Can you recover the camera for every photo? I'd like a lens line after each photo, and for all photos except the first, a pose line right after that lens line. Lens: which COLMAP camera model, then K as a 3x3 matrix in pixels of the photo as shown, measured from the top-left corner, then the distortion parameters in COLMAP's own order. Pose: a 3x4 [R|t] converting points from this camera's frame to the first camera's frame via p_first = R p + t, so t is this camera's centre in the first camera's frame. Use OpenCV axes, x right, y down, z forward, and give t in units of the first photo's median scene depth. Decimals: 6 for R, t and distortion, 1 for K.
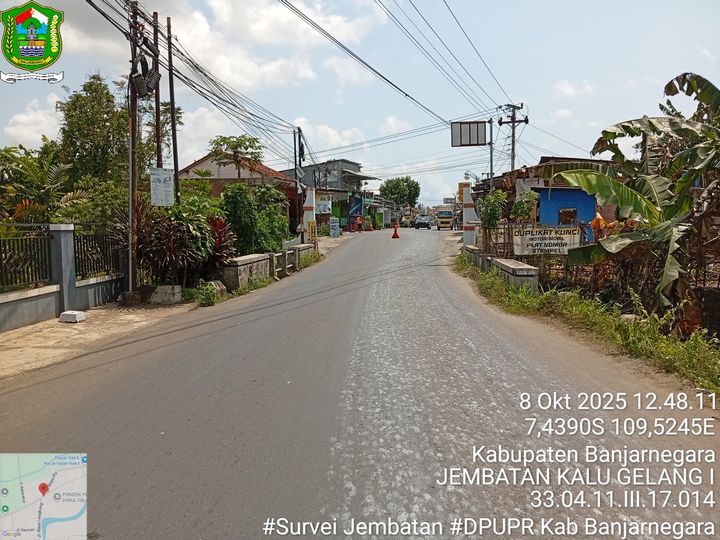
lens RADIAL K [[550.5, 0, 357.2], [0, 550.5, 270.4], [0, 0, 1]] dist [0.110137, -0.225633]
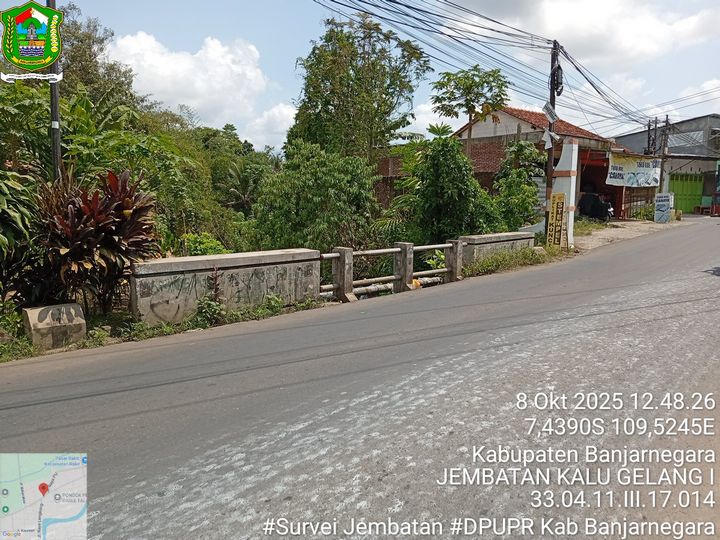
lens RADIAL K [[550.5, 0, 357.2], [0, 550.5, 270.4], [0, 0, 1]] dist [0.110137, -0.225633]
pose [[0.802360, 0.088779, -0.590201, 0.102602], [-0.067707, 0.996031, 0.057779, -0.026424], [0.592988, -0.006399, 0.805186, 0.373330]]
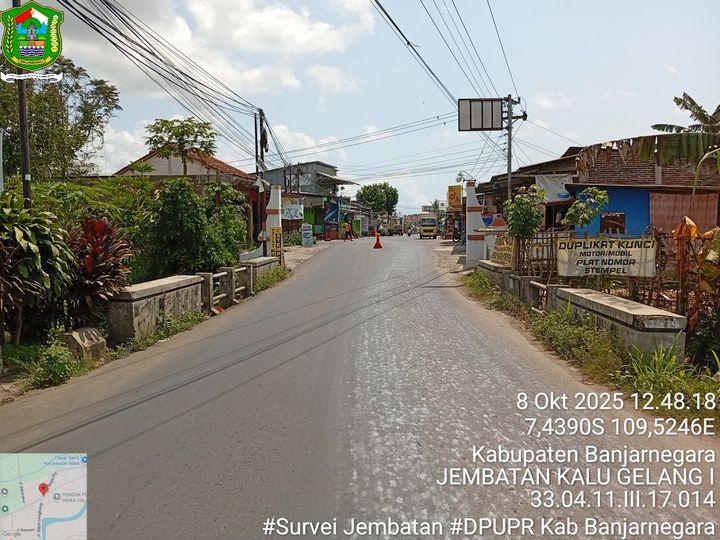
lens RADIAL K [[555.0, 0, 359.8], [0, 555.0, 266.0], [0, 0, 1]] dist [0.071325, -0.164726]
pose [[0.998749, 0.002413, 0.049937, -0.002847], [-0.001245, 0.999726, -0.023391, -0.015702], [-0.049980, 0.023299, 0.998478, 0.201528]]
